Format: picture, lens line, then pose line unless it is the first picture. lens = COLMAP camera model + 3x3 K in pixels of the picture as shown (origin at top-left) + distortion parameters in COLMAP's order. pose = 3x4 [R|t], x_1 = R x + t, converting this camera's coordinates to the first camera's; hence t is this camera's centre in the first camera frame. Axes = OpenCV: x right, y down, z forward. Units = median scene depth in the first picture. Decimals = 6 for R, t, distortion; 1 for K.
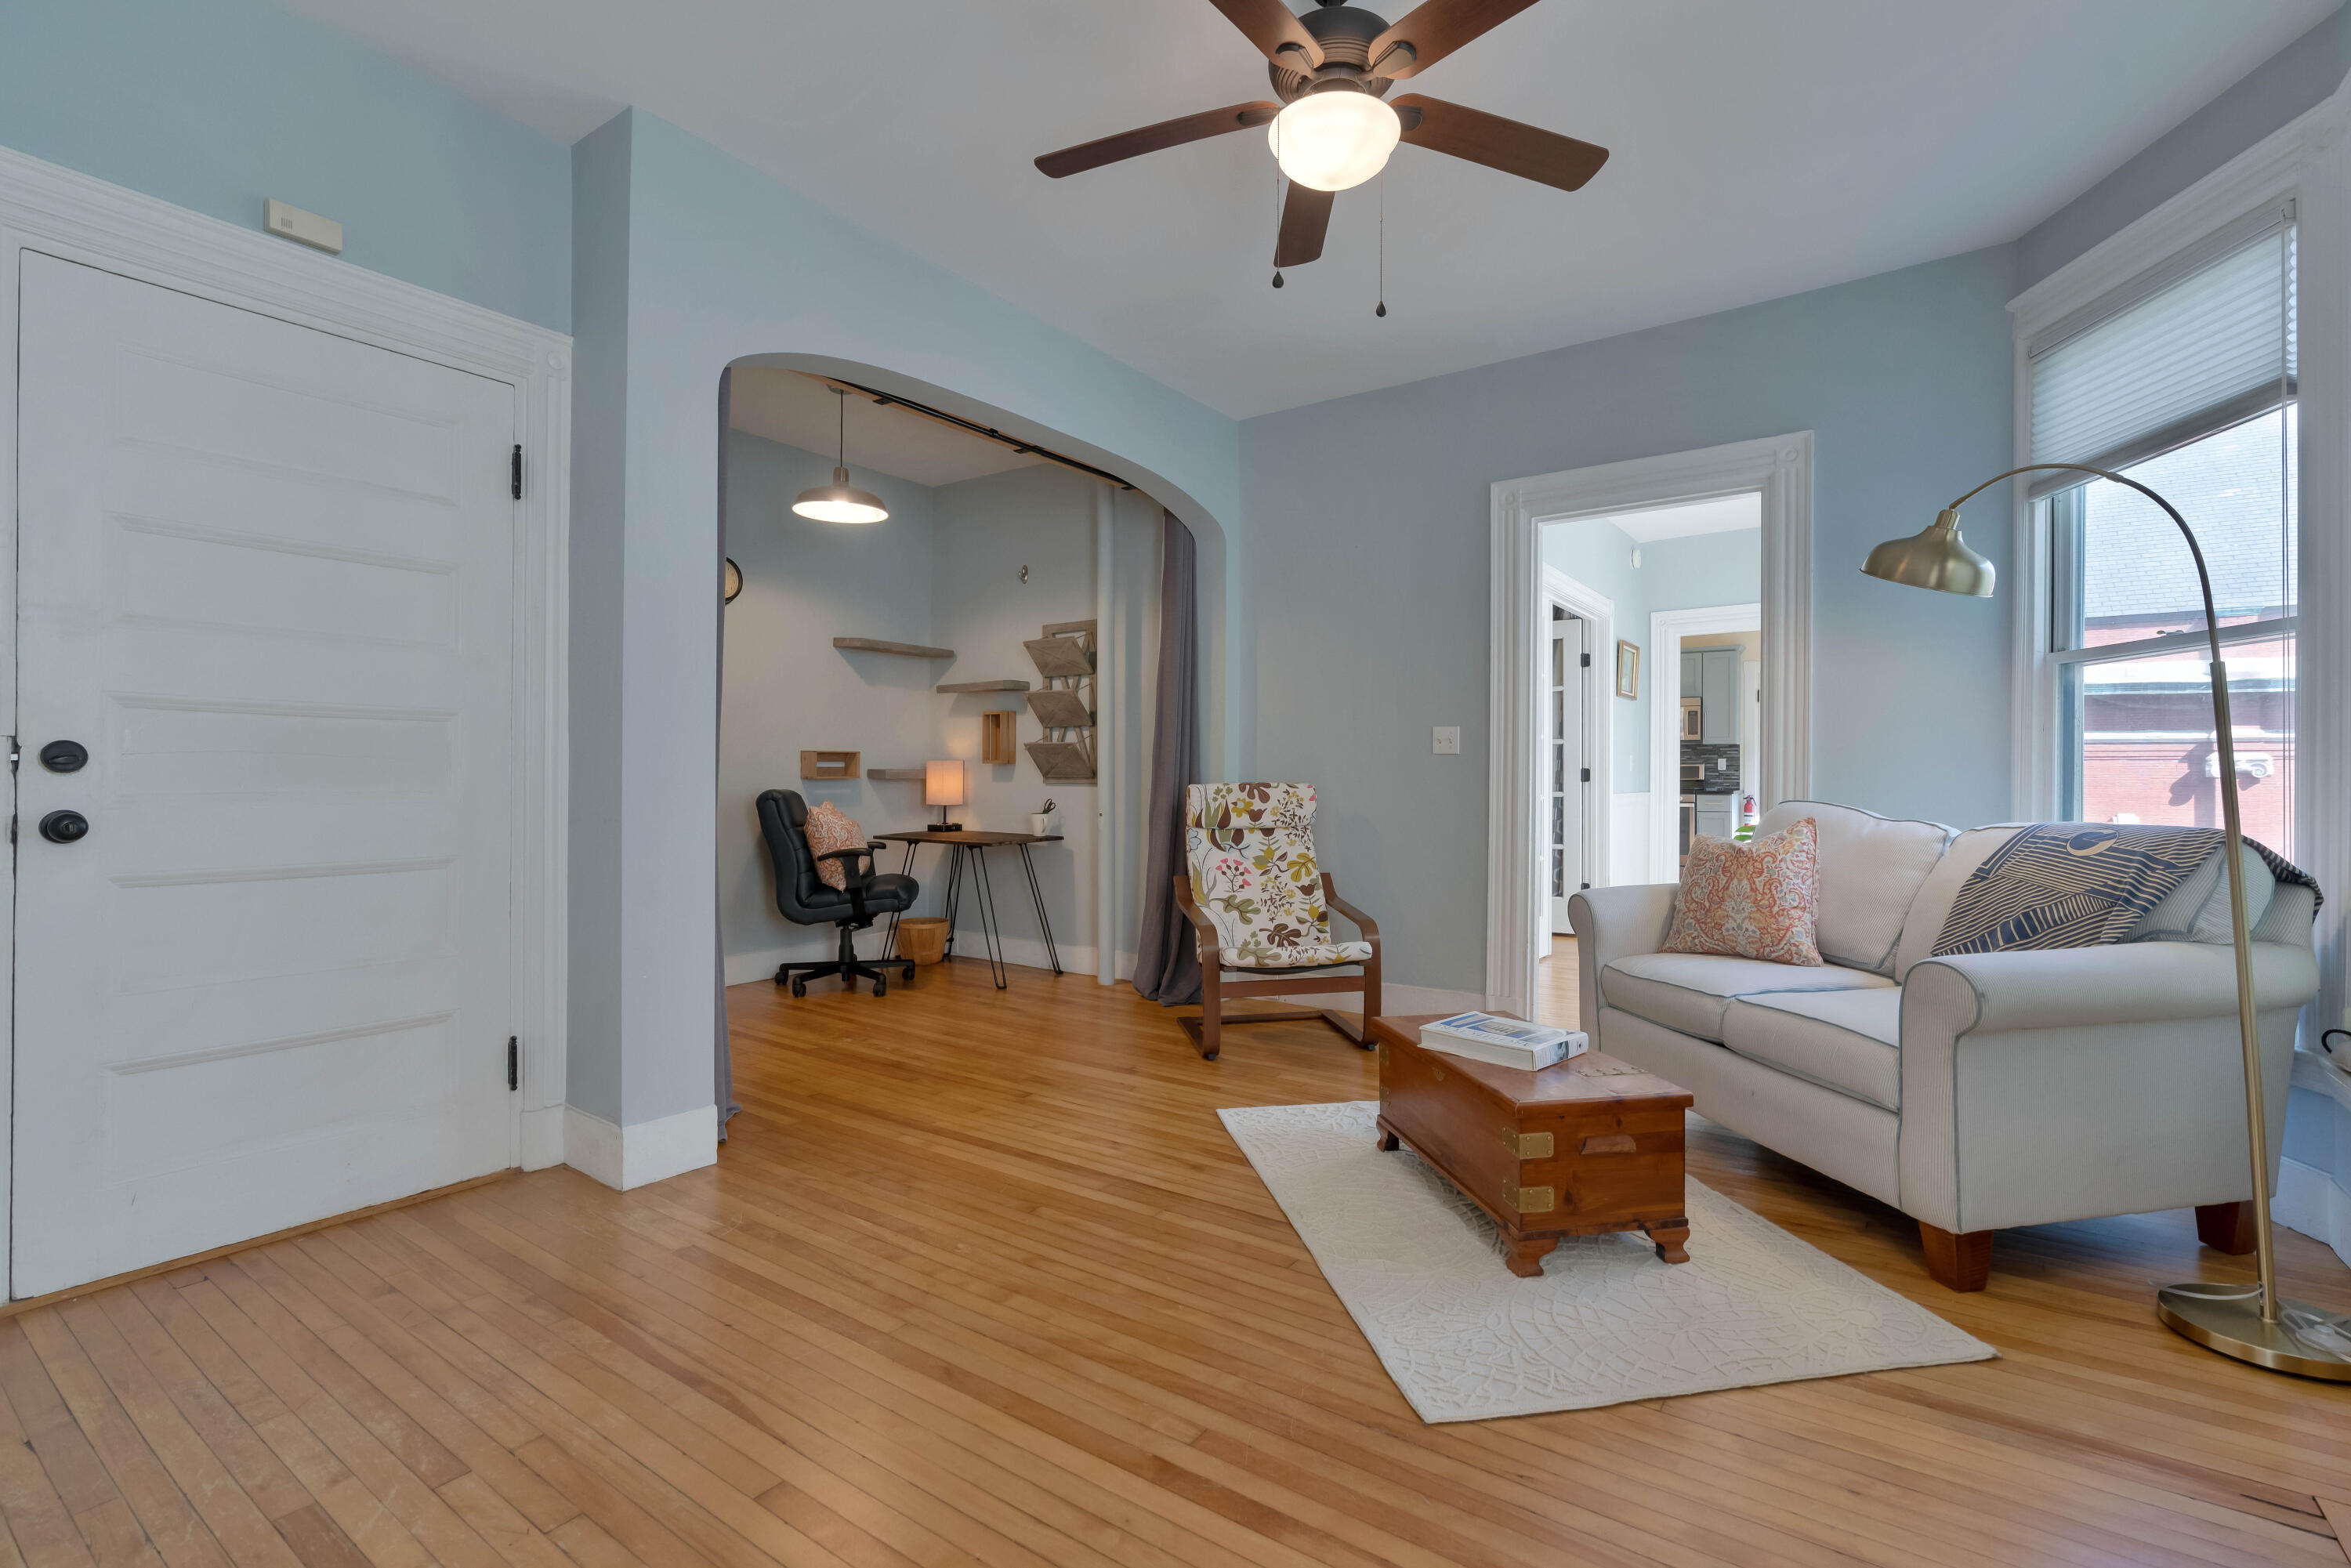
lens RADIAL K [[1058.3, 0, 1205.5], [0, 1058.3, 781.8], [0, 0, 1]] dist [-0.001611, 0.000470]
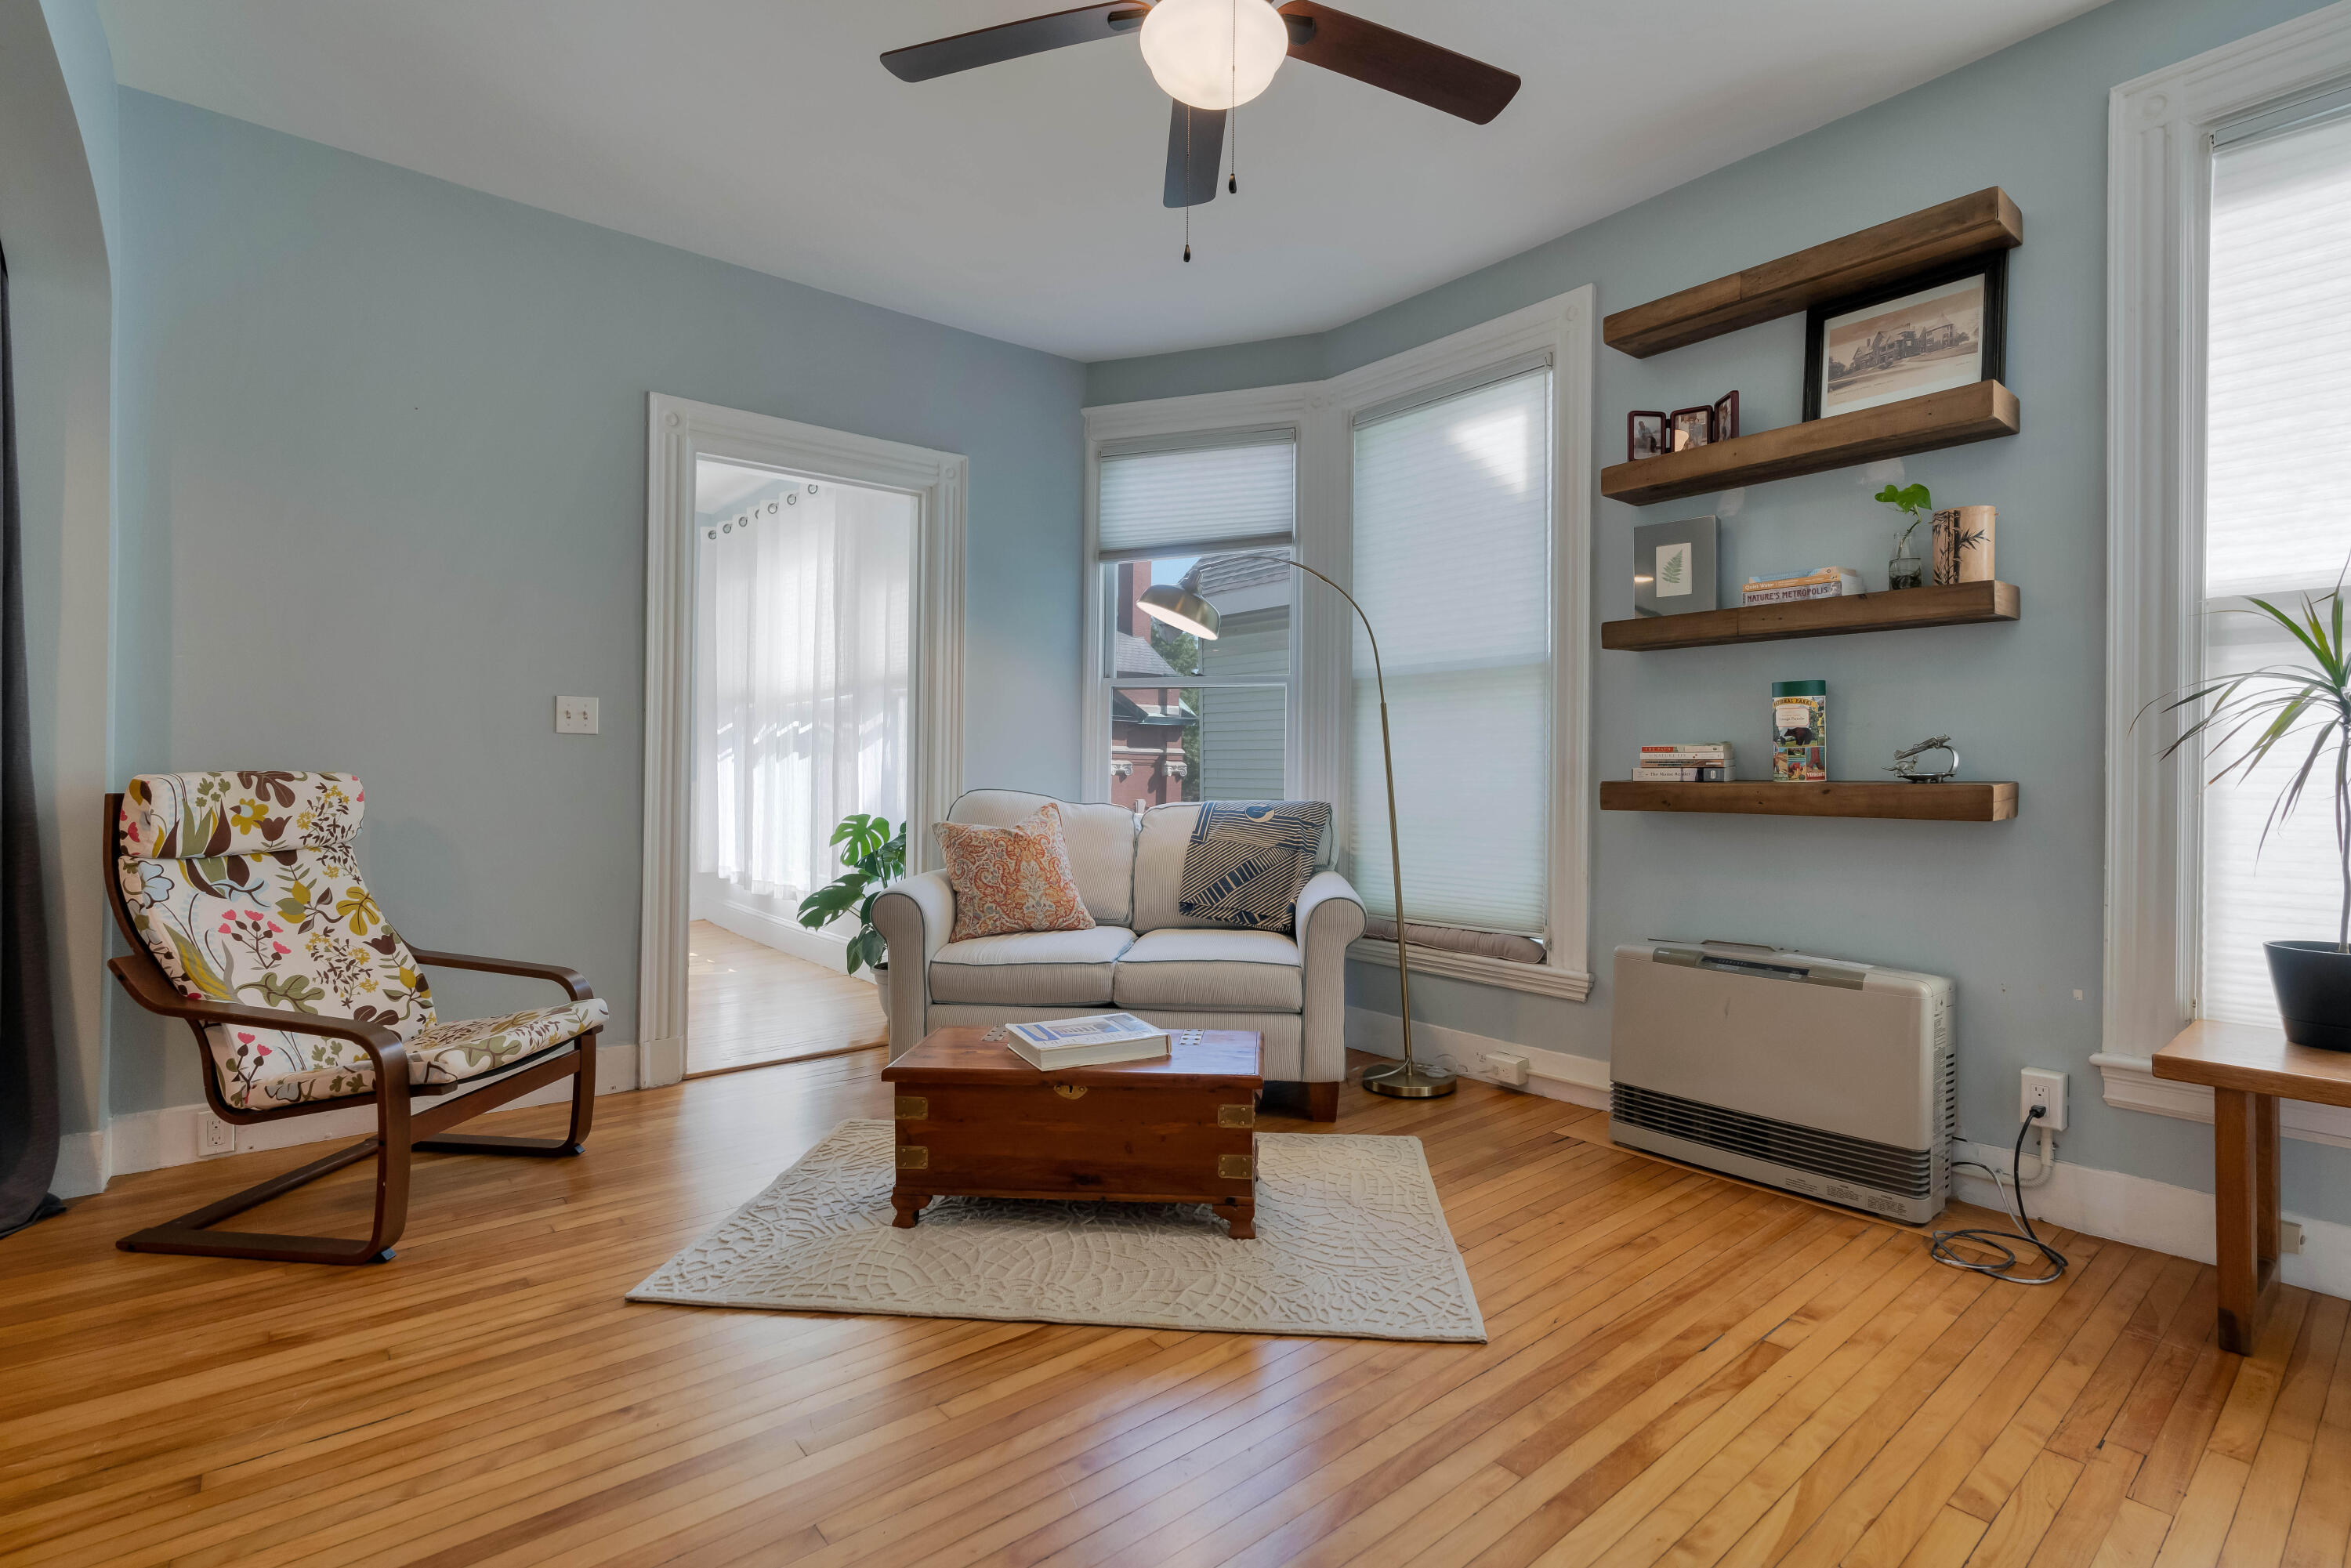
lens RADIAL K [[1073.3, 0, 1185.6], [0, 1073.3, 783.0], [0, 0, 1]] dist [-0.010745, 0.000719]
pose [[0.278680, -0.008392, 0.960347, -0.369598], [-0.003804, 0.999944, 0.009842, -0.000430], [-0.960376, -0.006396, 0.278633, 0.376746]]
